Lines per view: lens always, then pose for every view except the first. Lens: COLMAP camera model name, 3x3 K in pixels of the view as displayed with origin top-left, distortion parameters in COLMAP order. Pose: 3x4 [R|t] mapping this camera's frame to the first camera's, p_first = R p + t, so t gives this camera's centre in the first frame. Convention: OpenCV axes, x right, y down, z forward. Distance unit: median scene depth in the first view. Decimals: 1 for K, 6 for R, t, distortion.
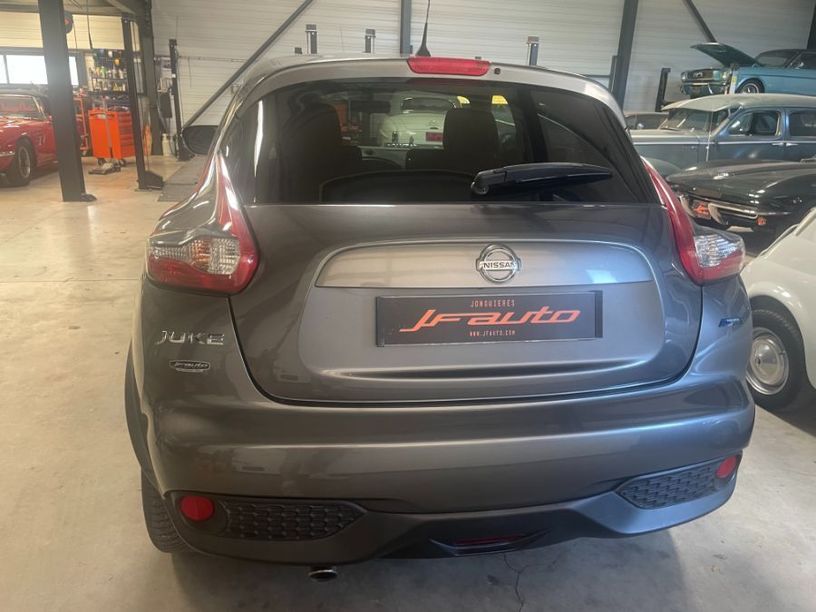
lens RADIAL K [[631.2, 0, 409.4], [0, 631.2, 323.9], [0, 0, 1]] dist [0.112498, -0.128522]
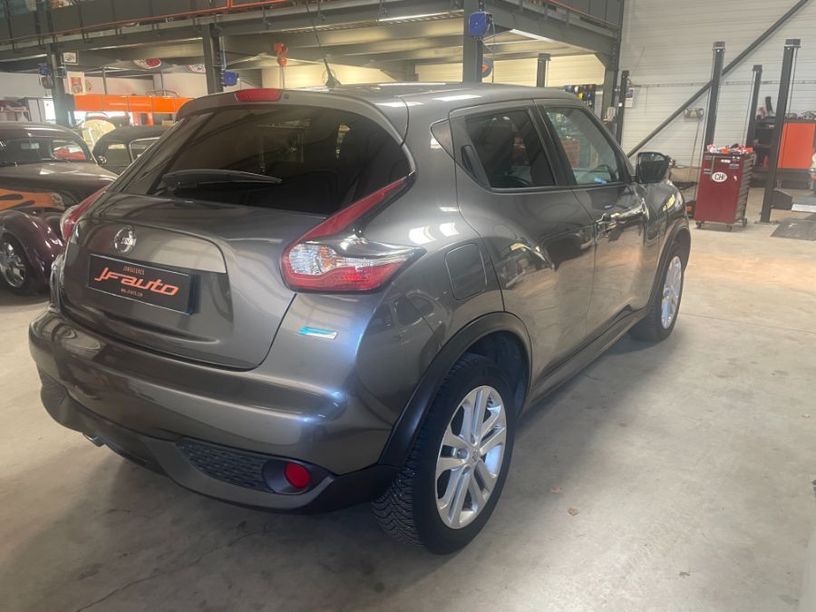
lens RADIAL K [[634.5, 0, 398.7], [0, 634.5, 306.6], [0, 0, 1]] dist [0.110611, -0.150668]
pose [[0.691927, 0.167382, -0.702296, 0.240544], [-0.212720, 0.976837, 0.023236, -0.017505], [0.689918, 0.133315, 0.711506, 0.069621]]
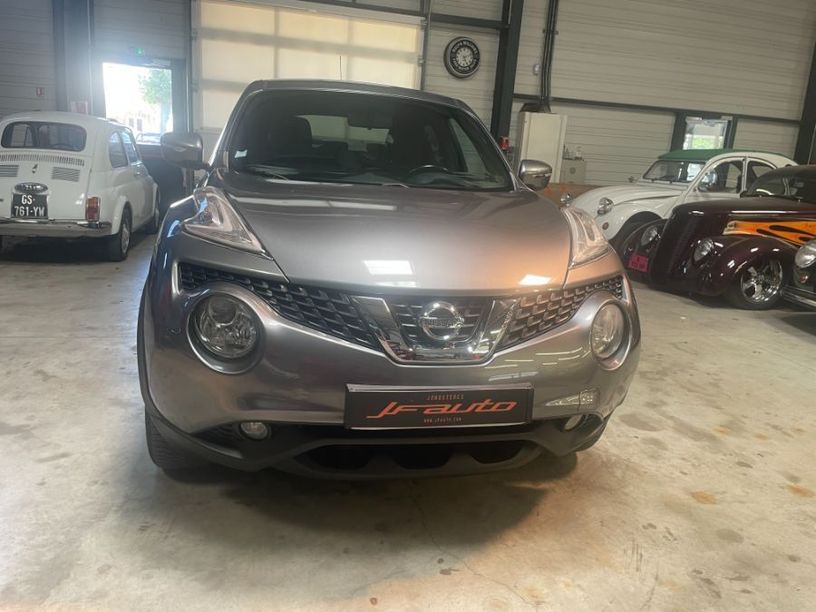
lens RADIAL K [[606.1, 0, 408.0], [0, 606.1, 306.0], [0, 0, 1]] dist [0.090837, -0.120364]
pose [[-0.994241, -0.095424, -0.048771, -0.081987], [-0.106436, 0.826272, 0.553124, -0.313935], [-0.012483, 0.555130, -0.831670, 0.941337]]
